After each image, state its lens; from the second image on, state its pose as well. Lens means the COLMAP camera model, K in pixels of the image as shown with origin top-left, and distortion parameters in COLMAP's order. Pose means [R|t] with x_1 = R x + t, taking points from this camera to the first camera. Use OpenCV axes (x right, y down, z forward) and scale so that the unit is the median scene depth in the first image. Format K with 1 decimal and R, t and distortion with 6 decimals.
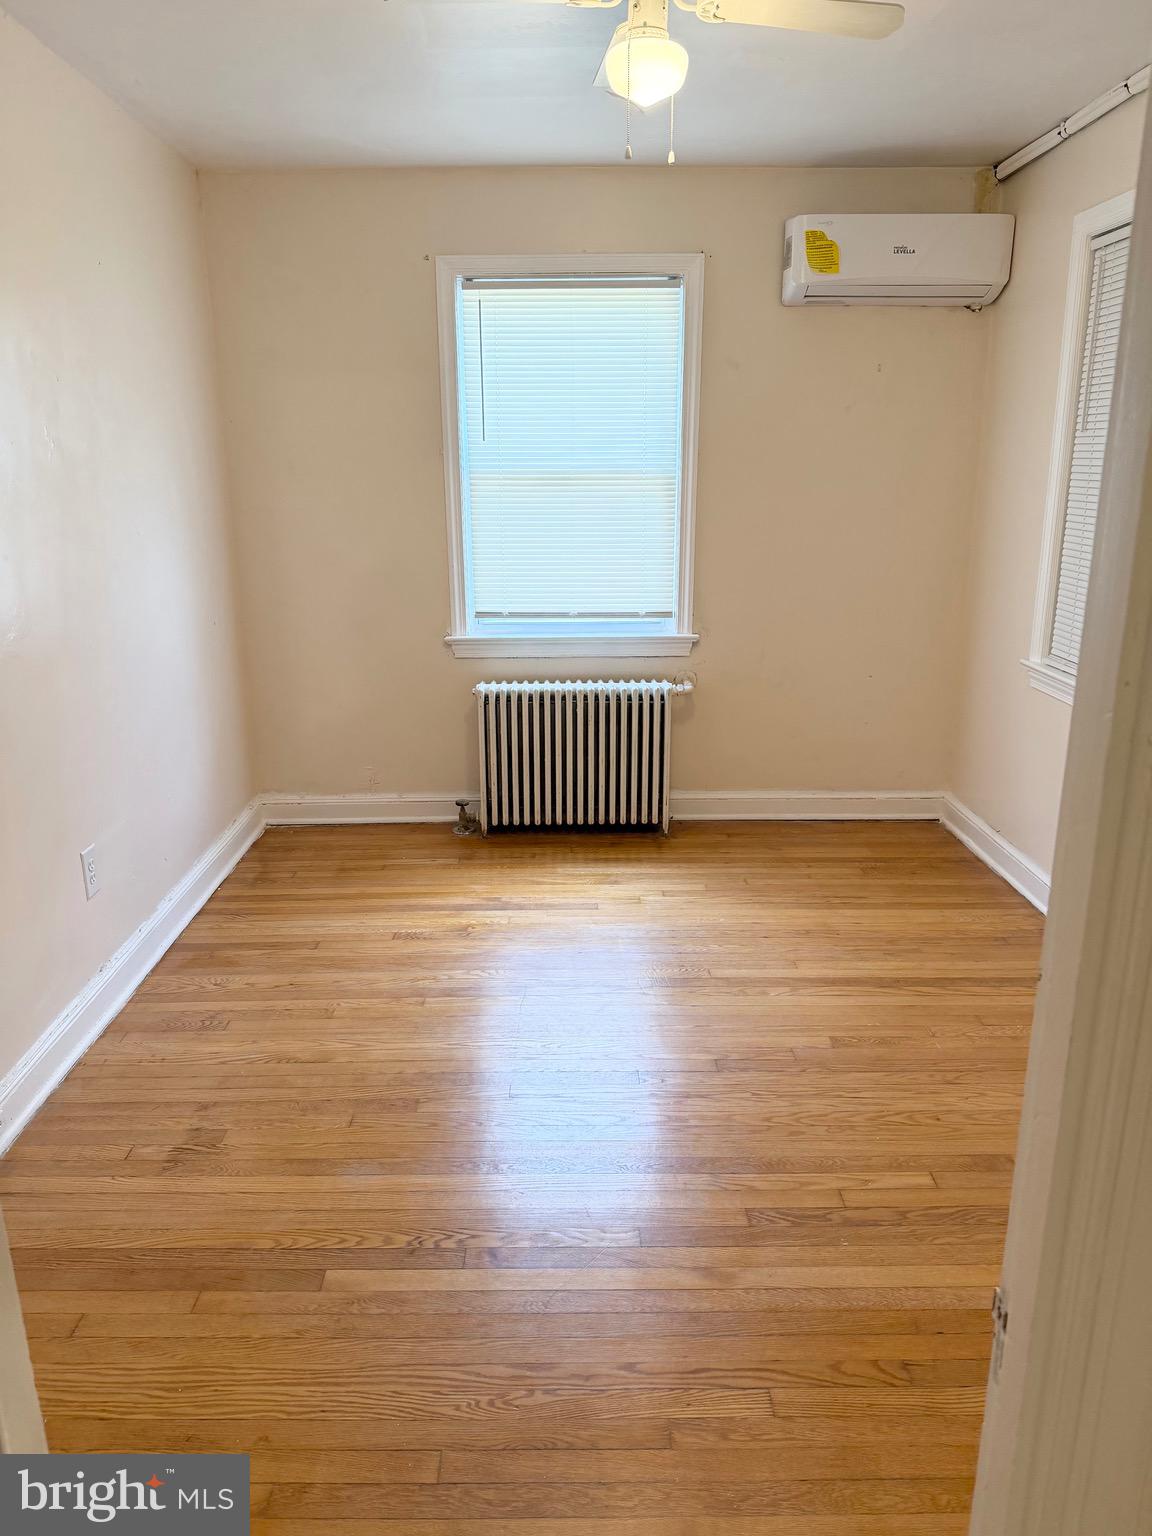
lens RADIAL K [[1090.3, 0, 566.1], [0, 1090.3, 764.9], [0, 0, 1]] dist [0.012125, -0.000451]
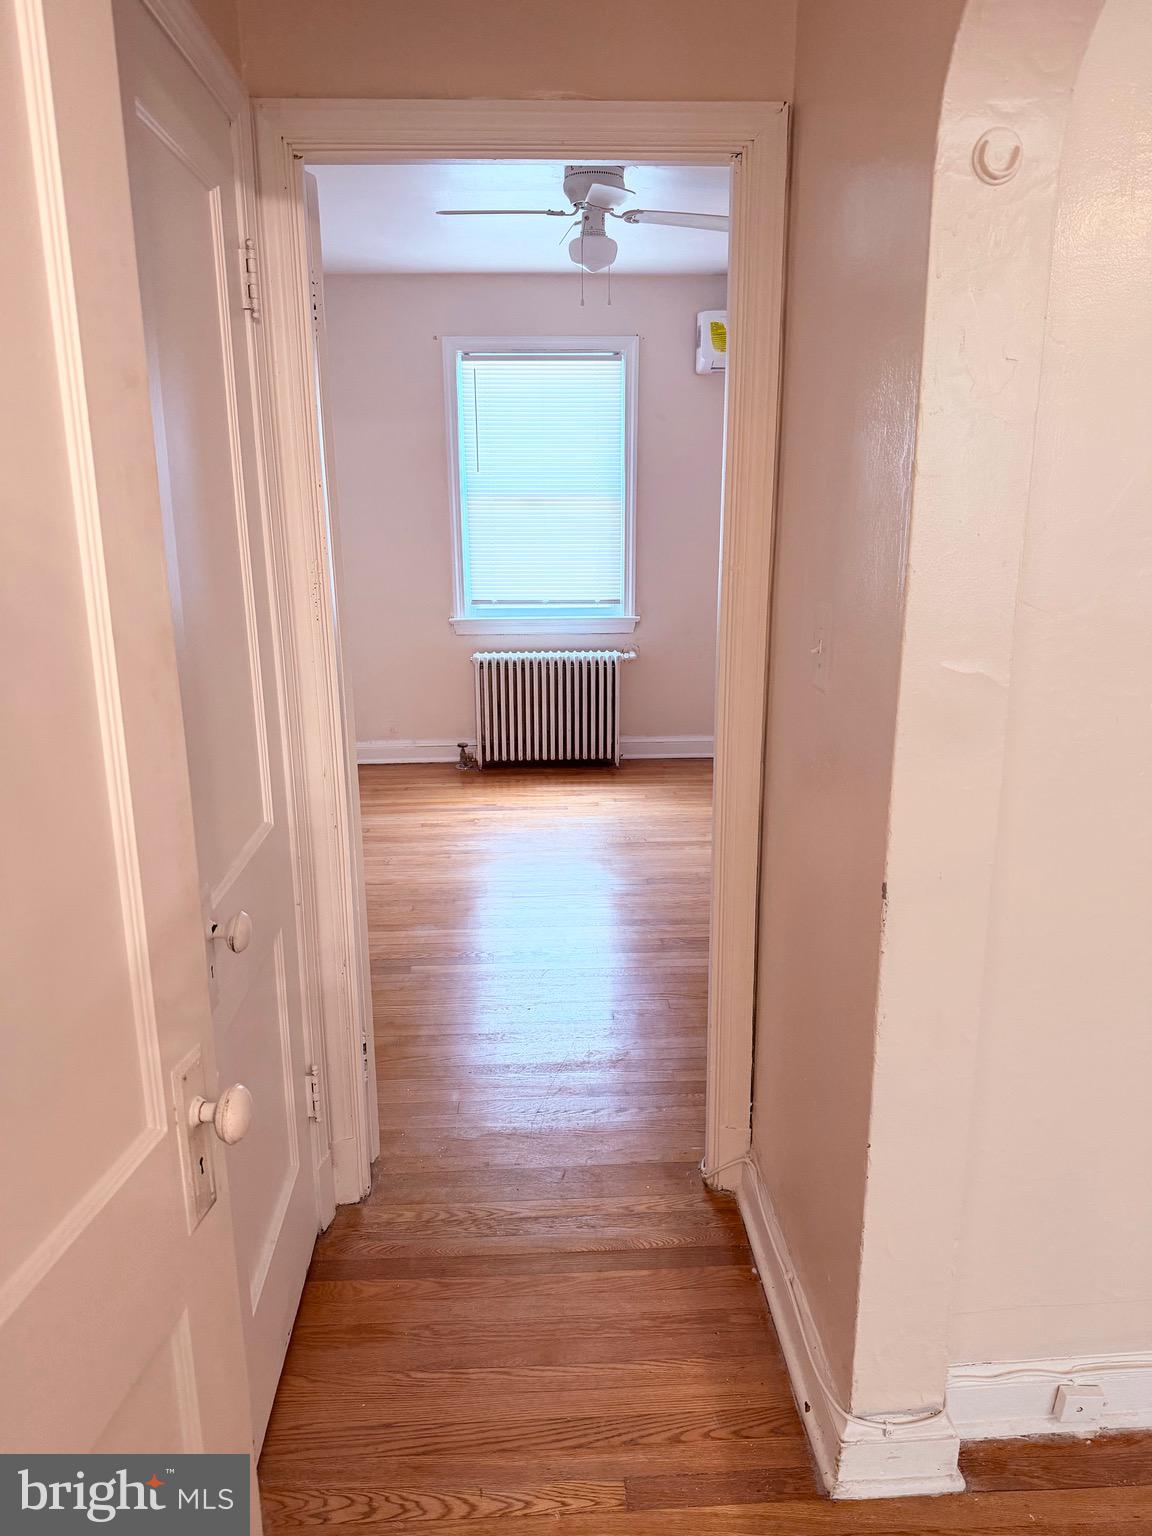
lens RADIAL K [[1090.3, 0, 582.6], [0, 1090.3, 773.3], [0, 0, 1]] dist [0.012125, -0.000451]
pose [[0.998725, -0.011697, 0.049117, -0.016365], [0.012291, 0.999855, -0.011800, 0.089009], [-0.048972, 0.012389, 0.998723, -0.331862]]
